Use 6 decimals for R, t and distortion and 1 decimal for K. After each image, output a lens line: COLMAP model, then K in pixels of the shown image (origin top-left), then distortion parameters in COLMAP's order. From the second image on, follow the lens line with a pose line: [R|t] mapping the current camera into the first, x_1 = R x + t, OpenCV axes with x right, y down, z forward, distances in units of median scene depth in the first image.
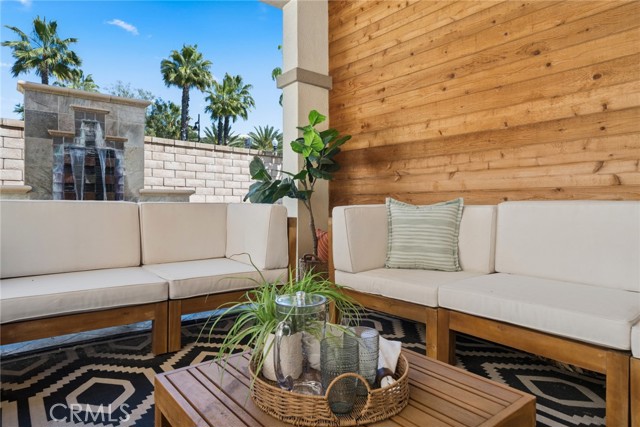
lens RADIAL K [[390.0, 0, 320.0], [0, 390.0, 213.5], [0, 0, 1]] dist [-0.005266, -0.000640]
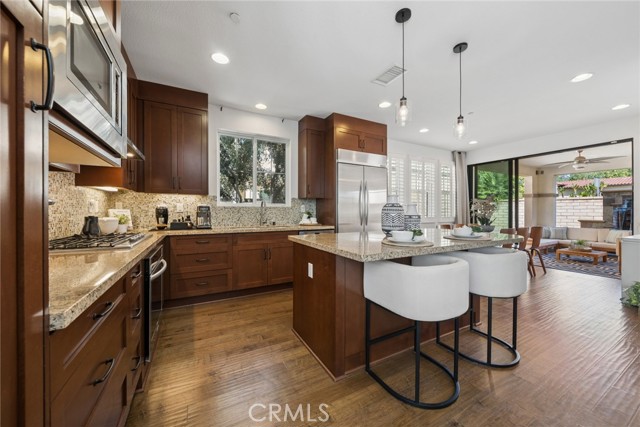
lens RADIAL K [[237.1, 0, 320.6], [0, 237.1, 212.0], [0, 0, 1]] dist [-0.000054, 0.000111]
pose [[-0.184091, -0.002387, -0.982906, 1.743121], [-0.014723, 0.999892, 0.000329, -0.107207], [0.982799, 0.014532, -0.184106, -1.066052]]
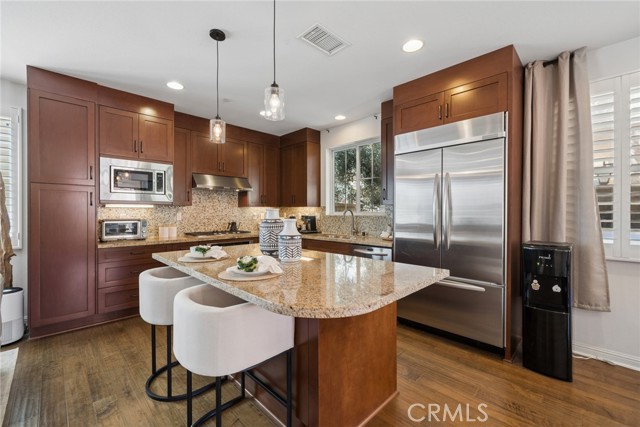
lens RADIAL K [[271.1, 0, 320.0], [0, 271.1, 213.5], [0, 0, 1]] dist [-0.000445, -0.000059]
pose [[-0.994473, -0.004538, -0.104890, 1.144867], [-0.006503, 0.999810, 0.018400, -0.148472], [0.104787, 0.018980, -0.994314, -0.477546]]
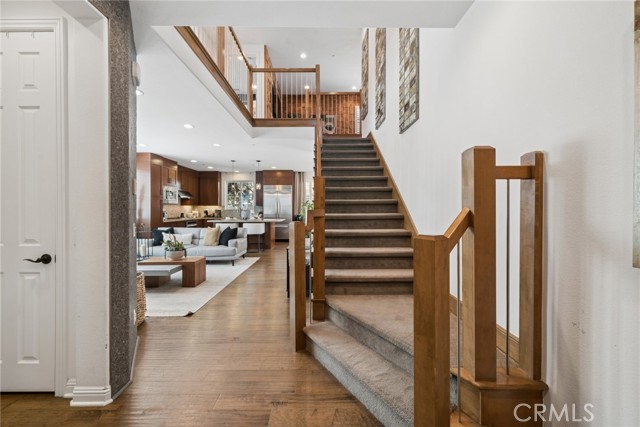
lens RADIAL K [[250.6, 0, 318.4], [0, 250.6, 210.0], [0, 0, 1]] dist [0.000004, -0.000022]
pose [[-0.625703, -0.001781, -0.780060, 2.282015], [-0.013994, 0.999862, 0.008942, -0.150074], [0.779936, 0.016511, -0.625641, 0.576543]]
